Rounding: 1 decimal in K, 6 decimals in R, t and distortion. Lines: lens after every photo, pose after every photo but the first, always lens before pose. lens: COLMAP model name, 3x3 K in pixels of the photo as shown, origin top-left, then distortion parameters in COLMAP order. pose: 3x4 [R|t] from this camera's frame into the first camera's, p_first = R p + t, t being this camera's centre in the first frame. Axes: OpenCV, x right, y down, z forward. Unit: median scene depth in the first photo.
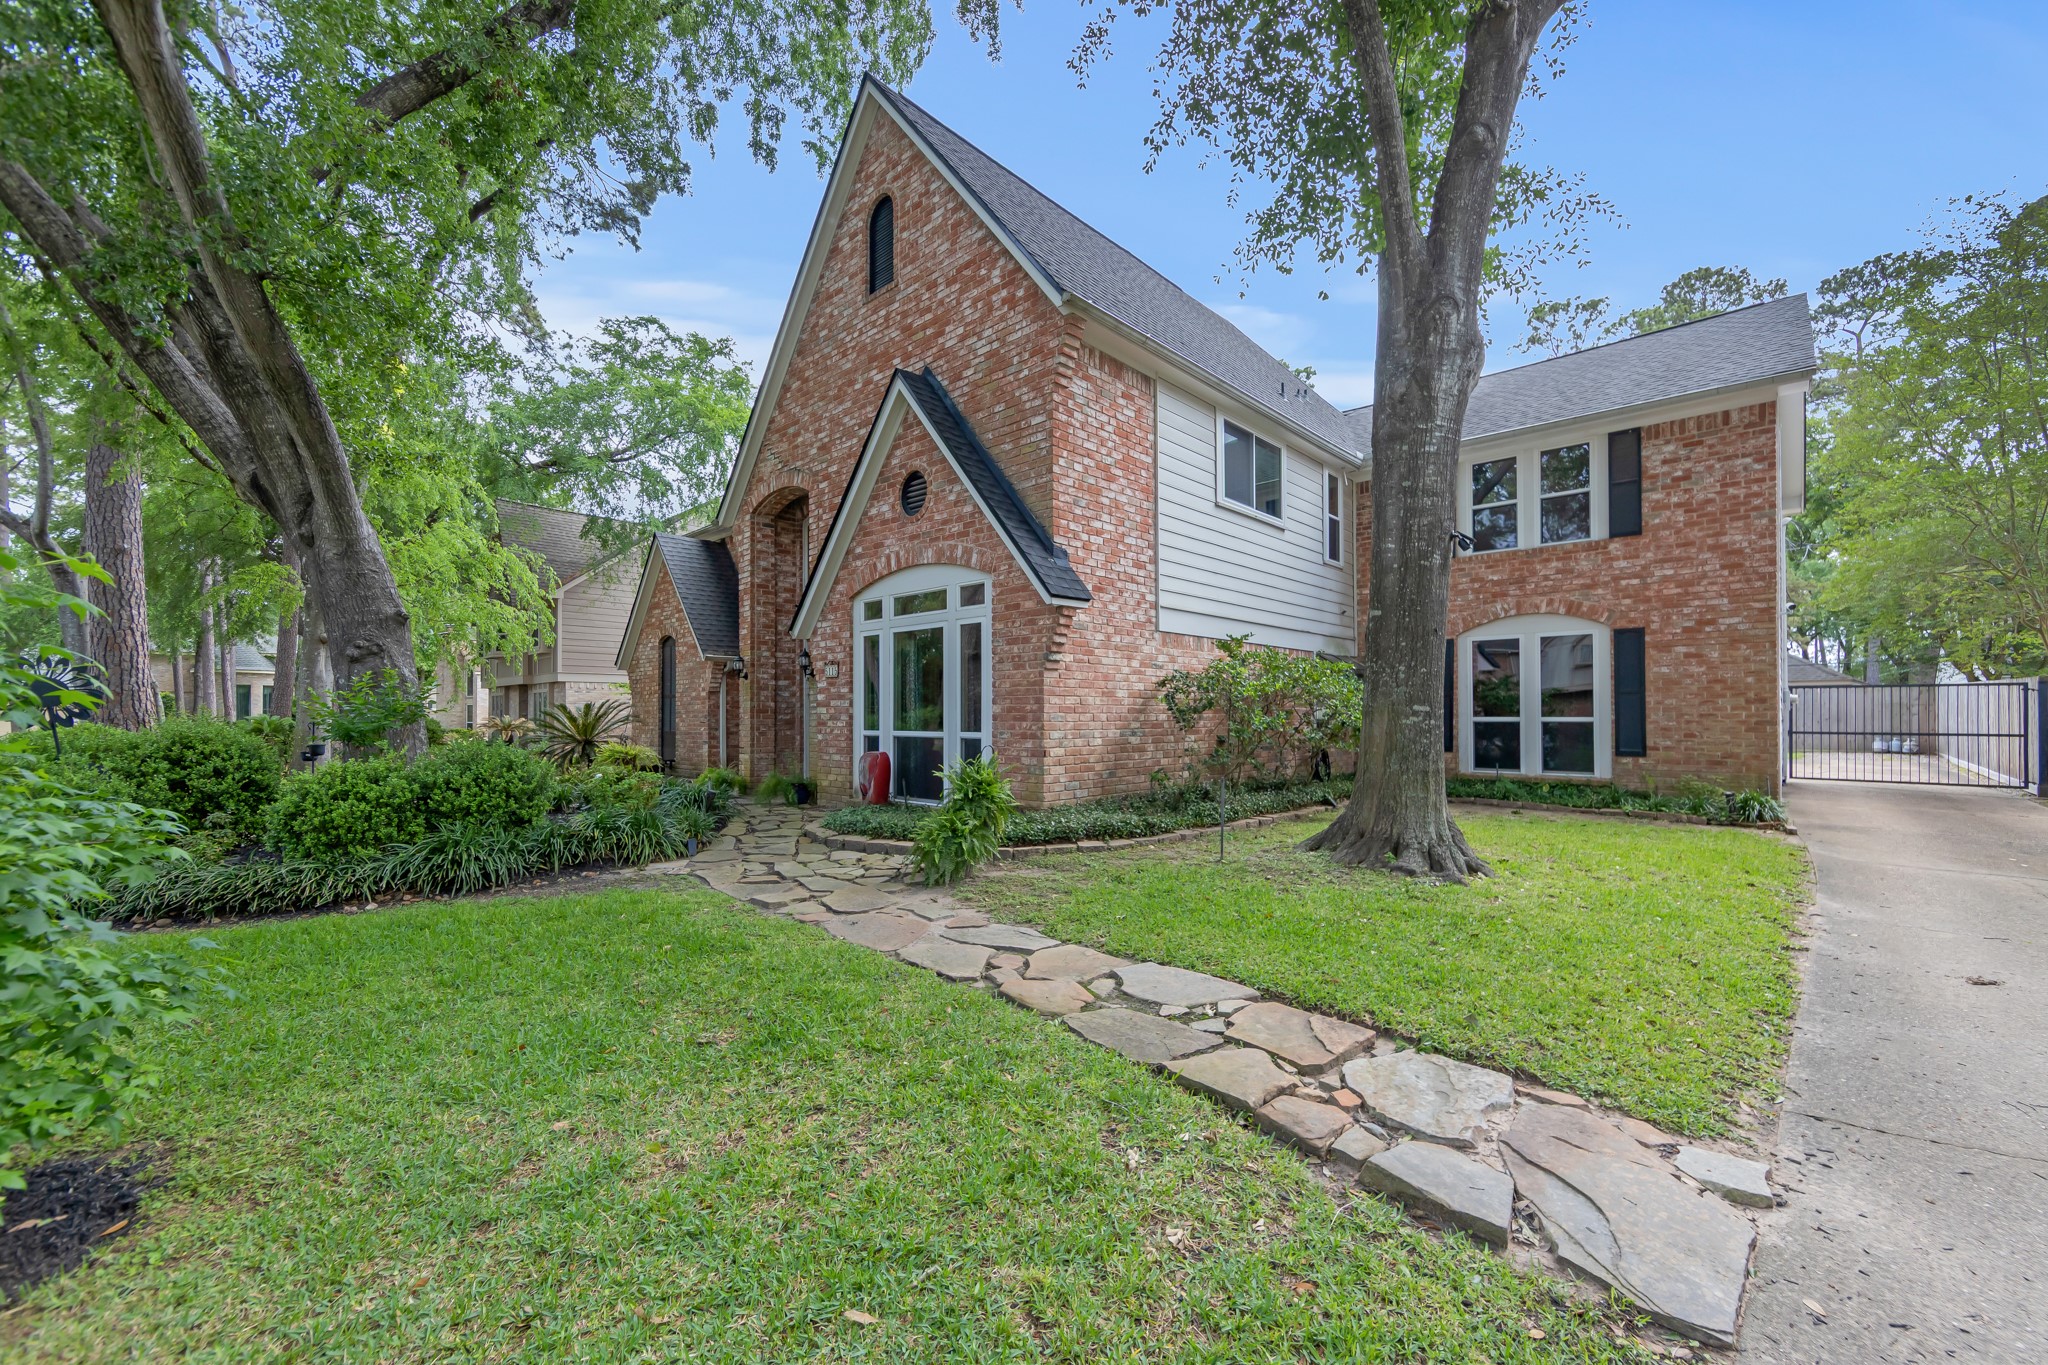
lens RADIAL K [[809.5, 0, 1051.0], [0, 809.5, 704.1], [0, 0, 1]] dist [-0.002218, 0.000716]
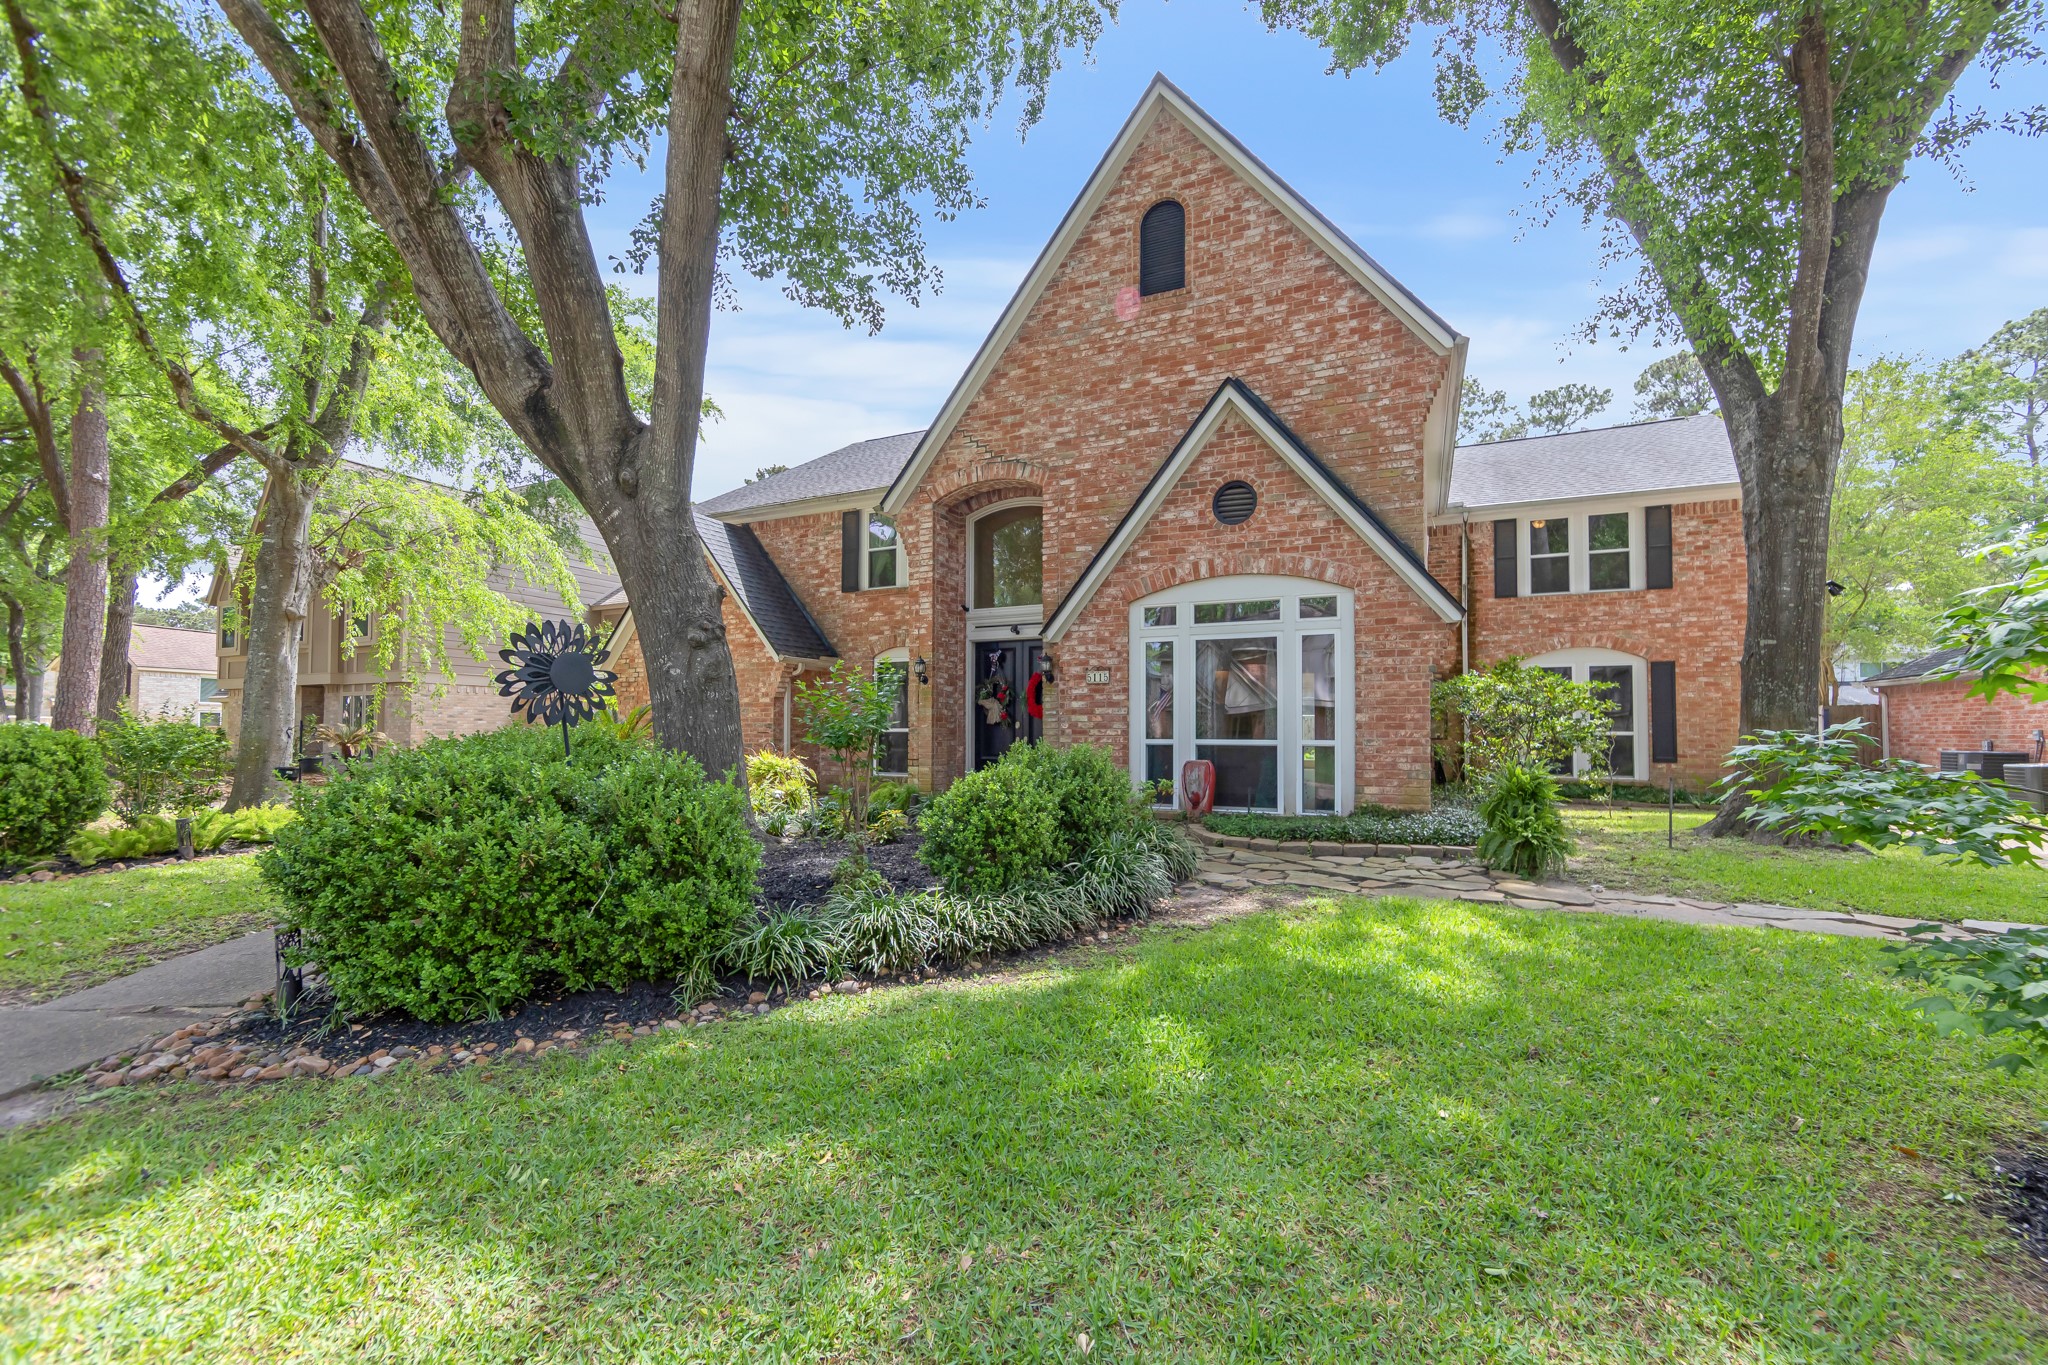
lens RADIAL K [[807.5, 0, 1059.6], [0, 807.5, 707.4], [0, 0, 1]] dist [-0.001705, 0.000384]
pose [[0.947730, 0.016814, 0.318630, -0.644041], [-0.011362, 0.999756, -0.018962, 0.014104], [-0.318871, 0.014350, 0.947689, 0.114804]]
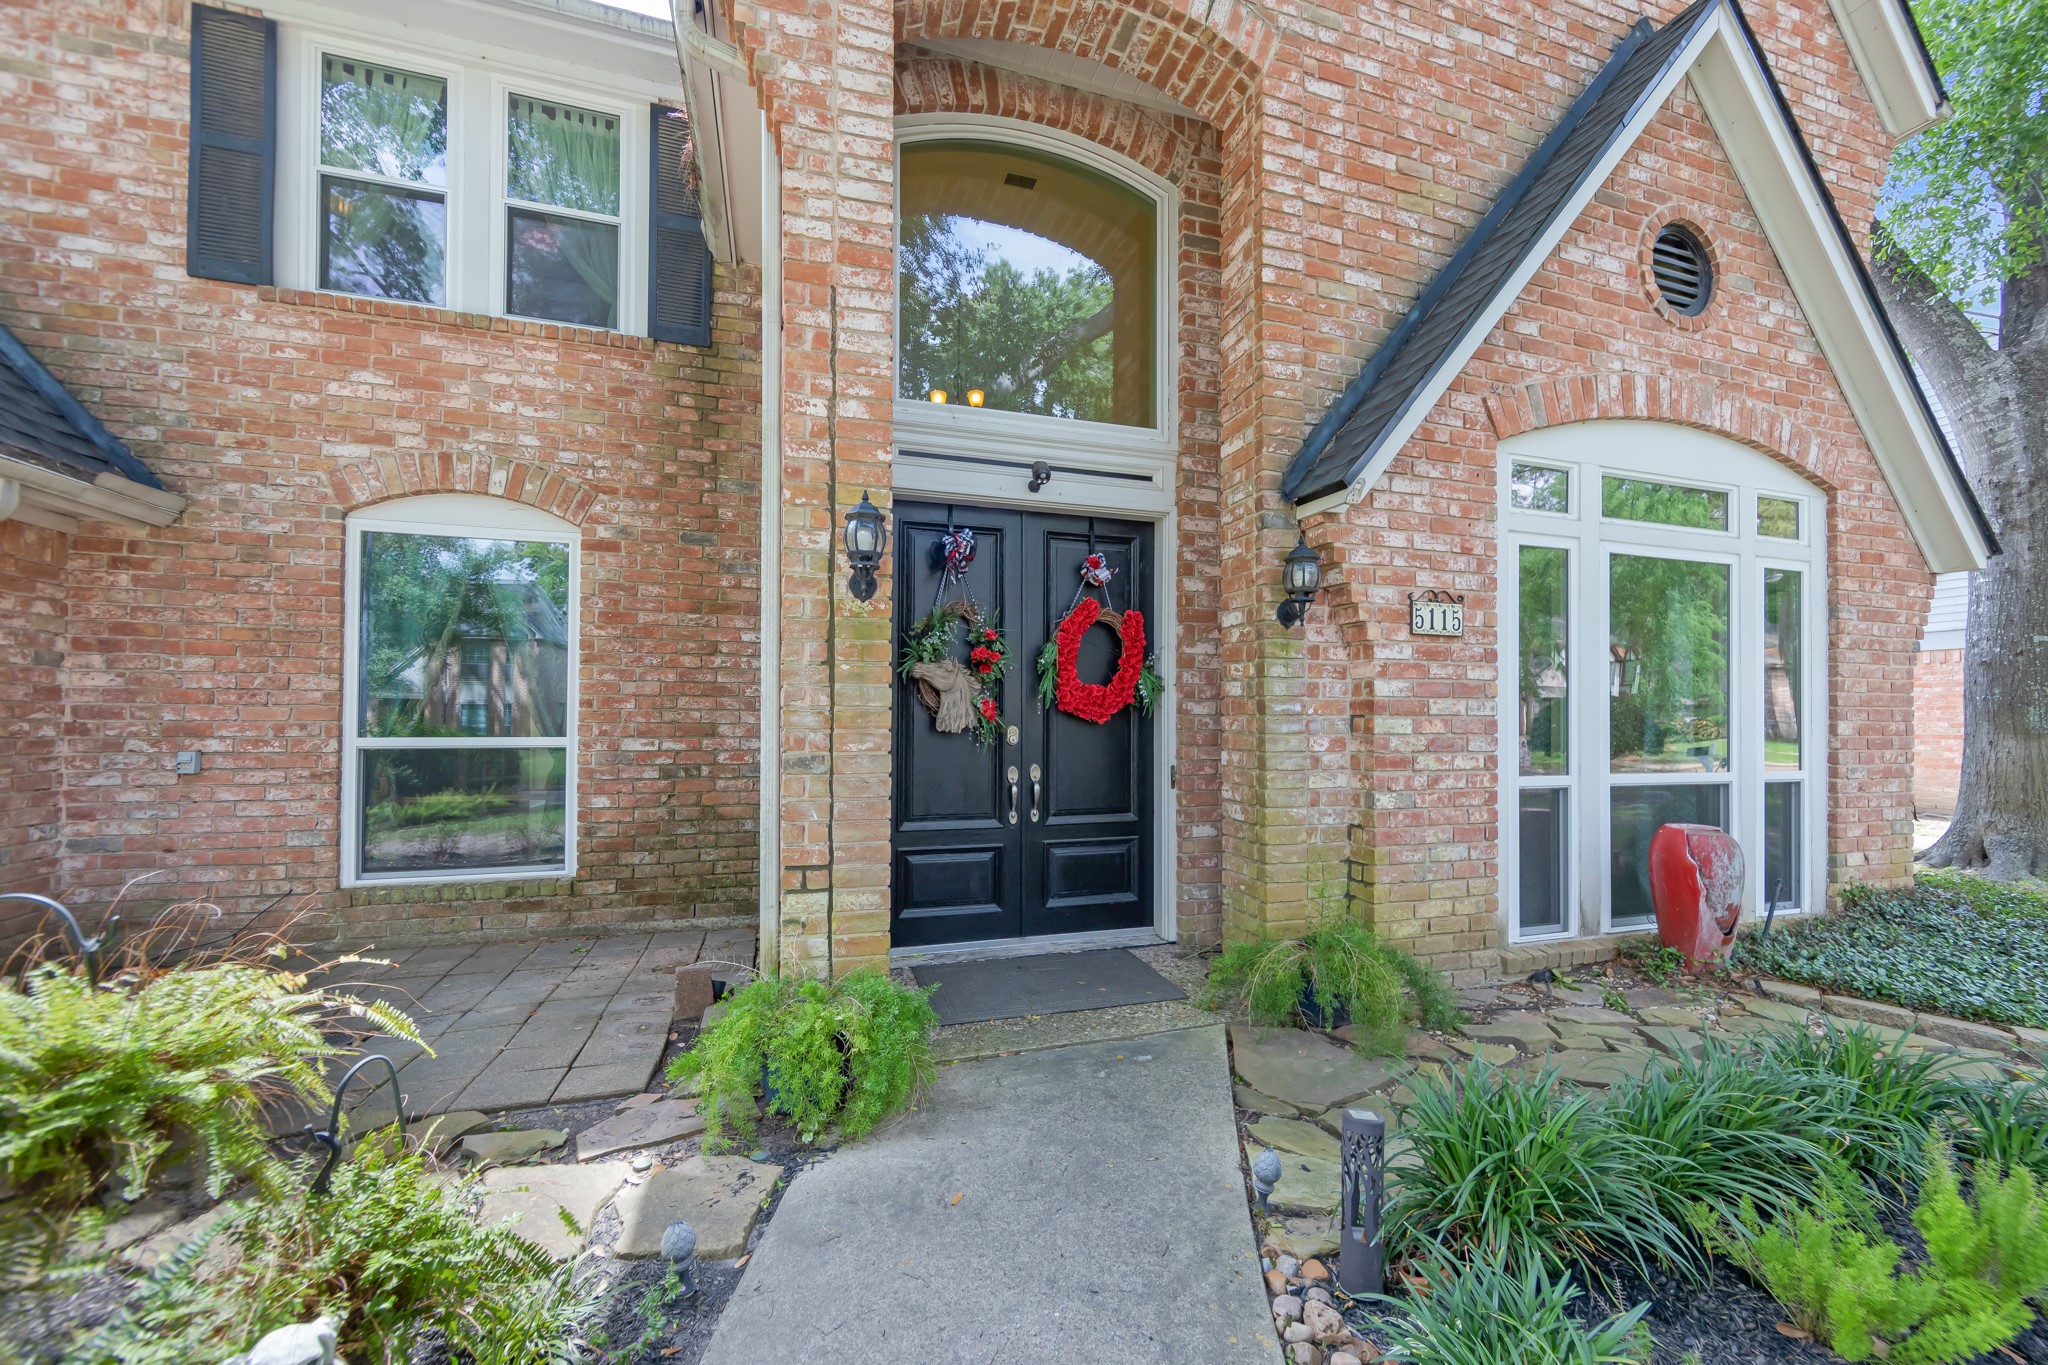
lens RADIAL K [[809.5, 0, 1051.0], [0, 809.5, 704.1], [0, 0, 1]] dist [-0.002218, 0.000716]
pose [[0.485511, 0.020778, 0.873983, -0.703839], [-0.021268, 0.999702, -0.011952, 0.006097], [-0.873972, -0.012785, 0.485809, 1.016257]]
